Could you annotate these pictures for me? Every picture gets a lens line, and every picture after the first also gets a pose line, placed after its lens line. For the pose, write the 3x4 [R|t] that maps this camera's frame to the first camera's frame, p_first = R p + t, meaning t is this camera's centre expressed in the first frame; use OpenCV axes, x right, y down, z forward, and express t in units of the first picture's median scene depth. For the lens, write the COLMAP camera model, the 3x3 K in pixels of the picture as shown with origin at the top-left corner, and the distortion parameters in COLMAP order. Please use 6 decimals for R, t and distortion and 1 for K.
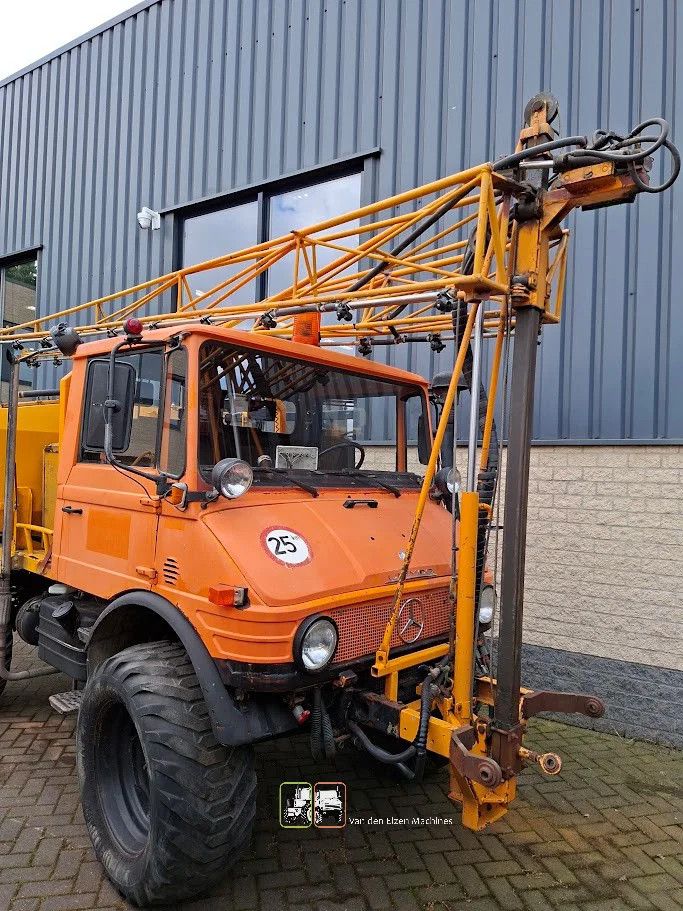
lens RADIAL K [[631.2, 0, 348.0], [0, 631.2, 460.2], [0, 0, 1]] dist [0.065445, -0.066704]
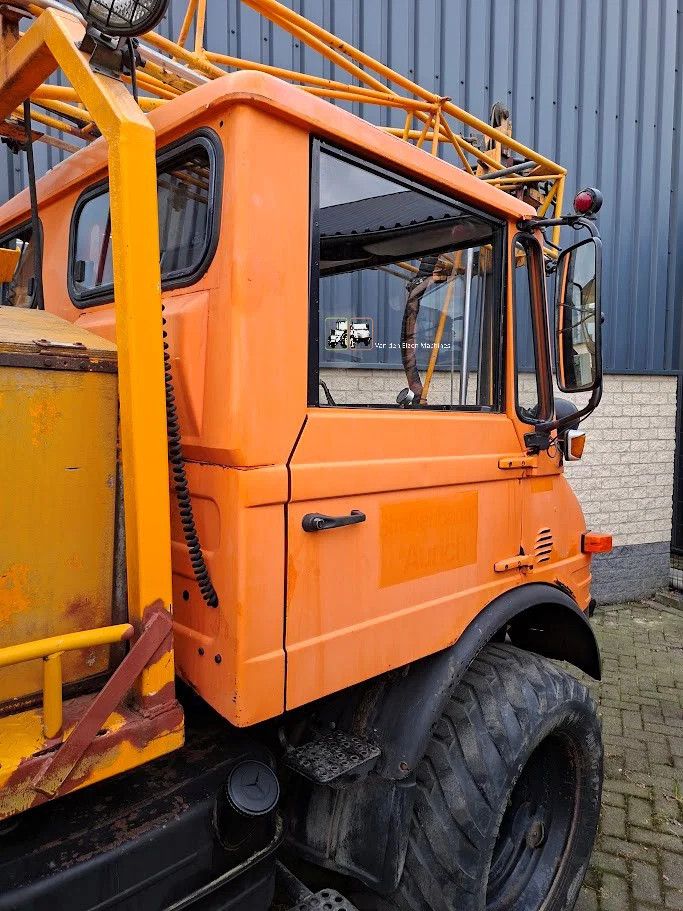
lens RADIAL K [[631.2, 0, 350.8], [0, 631.2, 456.8], [0, 0, 1]] dist [0.065445, -0.066704]
pose [[0.574902, -0.097126, 0.812437, -0.420117], [-0.005117, 0.992484, 0.122271, -0.007555], [-0.818206, -0.074451, 0.570084, 0.427748]]
